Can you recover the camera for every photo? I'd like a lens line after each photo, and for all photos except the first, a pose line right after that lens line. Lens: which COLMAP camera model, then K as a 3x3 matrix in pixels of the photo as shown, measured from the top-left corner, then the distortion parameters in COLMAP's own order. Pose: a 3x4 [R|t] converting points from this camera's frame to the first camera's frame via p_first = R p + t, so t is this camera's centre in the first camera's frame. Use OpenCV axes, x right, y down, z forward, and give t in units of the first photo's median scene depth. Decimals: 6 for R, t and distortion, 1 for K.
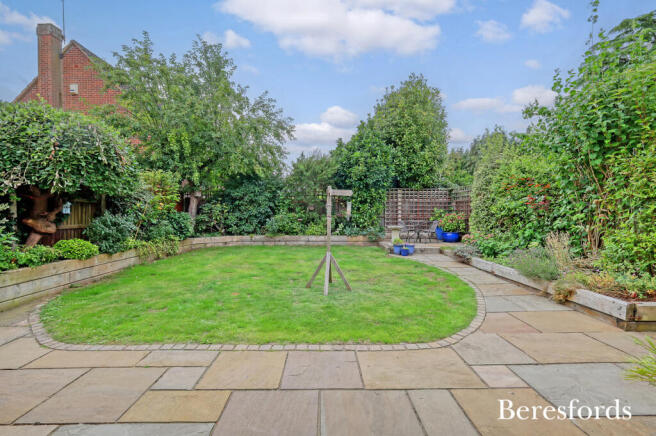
lens RADIAL K [[286.2, 0, 326.8], [0, 286.2, 213.6], [0, 0, 1]] dist [0.003015, 0.000438]
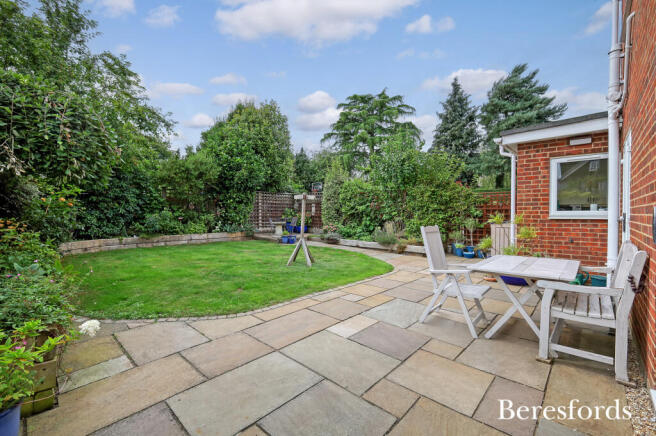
lens RADIAL K [[286.2, 0, 329.7], [0, 286.2, 215.6], [0, 0, 1]] dist [0.003015, 0.000438]
pose [[0.688651, -0.006595, 0.725063, -0.452140], [0.001743, 0.999971, 0.007440, 0.004768], [-0.725091, -0.003860, 0.688643, -0.041201]]
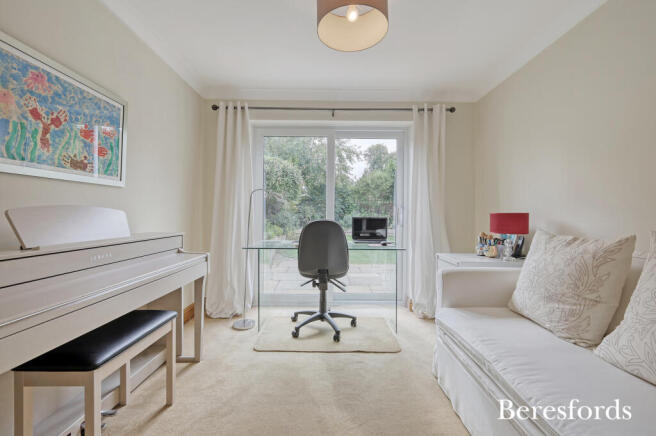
lens RADIAL K [[286.2, 0, 326.4], [0, 286.2, 215.7], [0, 0, 1]] dist [0.003015, 0.000438]
pose [[0.999662, 0.009353, -0.024253, -0.250426], [-0.009238, 0.999946, 0.004842, 0.006199], [0.024296, -0.004616, 0.999694, -0.423055]]
